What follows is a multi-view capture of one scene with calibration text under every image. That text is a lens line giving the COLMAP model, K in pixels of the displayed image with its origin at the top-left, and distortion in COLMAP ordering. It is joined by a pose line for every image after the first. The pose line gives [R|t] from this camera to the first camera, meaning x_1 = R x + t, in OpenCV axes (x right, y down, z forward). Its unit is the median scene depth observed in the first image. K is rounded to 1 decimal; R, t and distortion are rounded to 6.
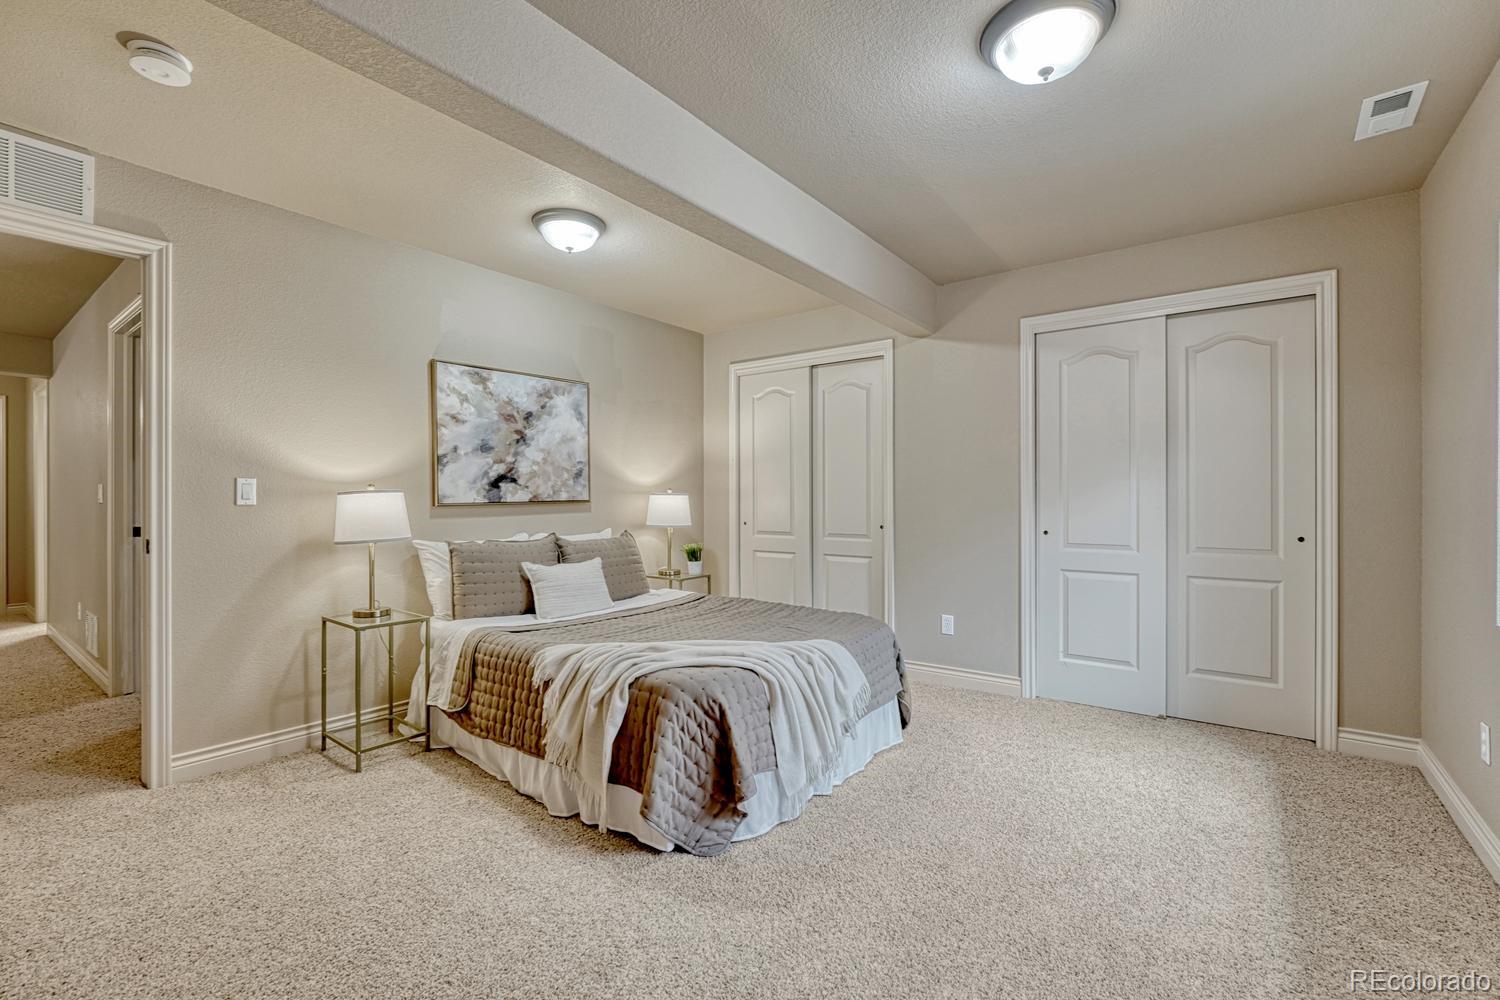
lens RADIAL K [[634.2, 0, 738.4], [0, 634.2, 499.2], [0, 0, 1]] dist [-0.000502, -0.000202]
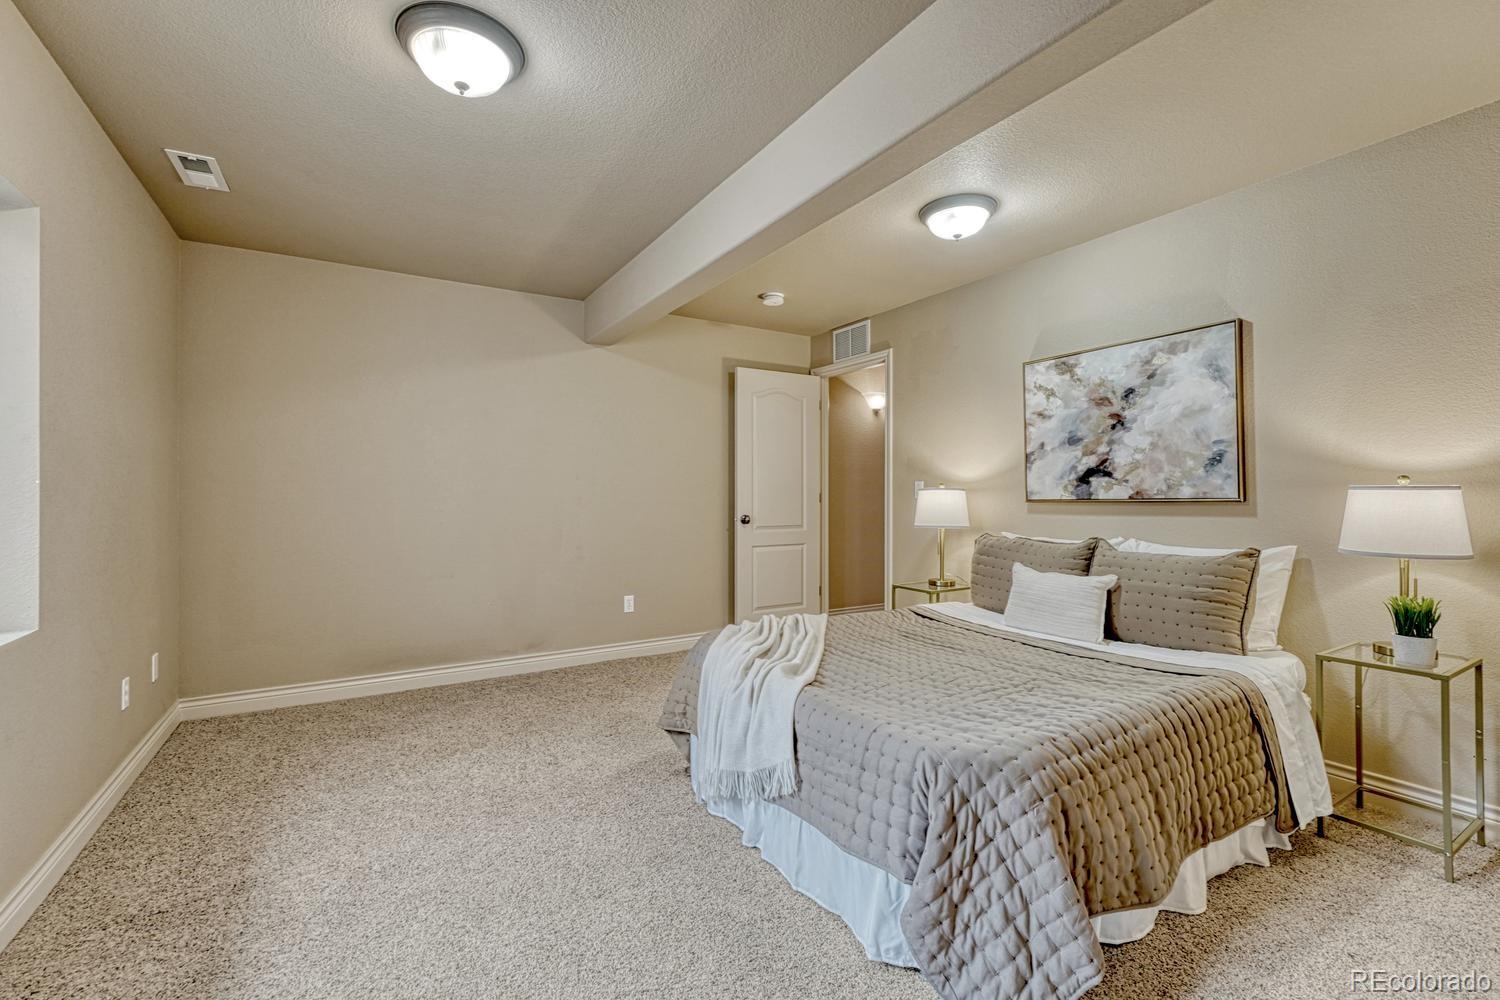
lens RADIAL K [[634.2, 0, 740.4], [0, 634.2, 487.7], [0, 0, 1]] dist [-0.000502, -0.000202]
pose [[-0.350801, -0.011899, -0.936374, 0.616664], [-0.008144, 0.999920, -0.009656, 0.001178], [0.936414, 0.004239, -0.350870, 0.843419]]
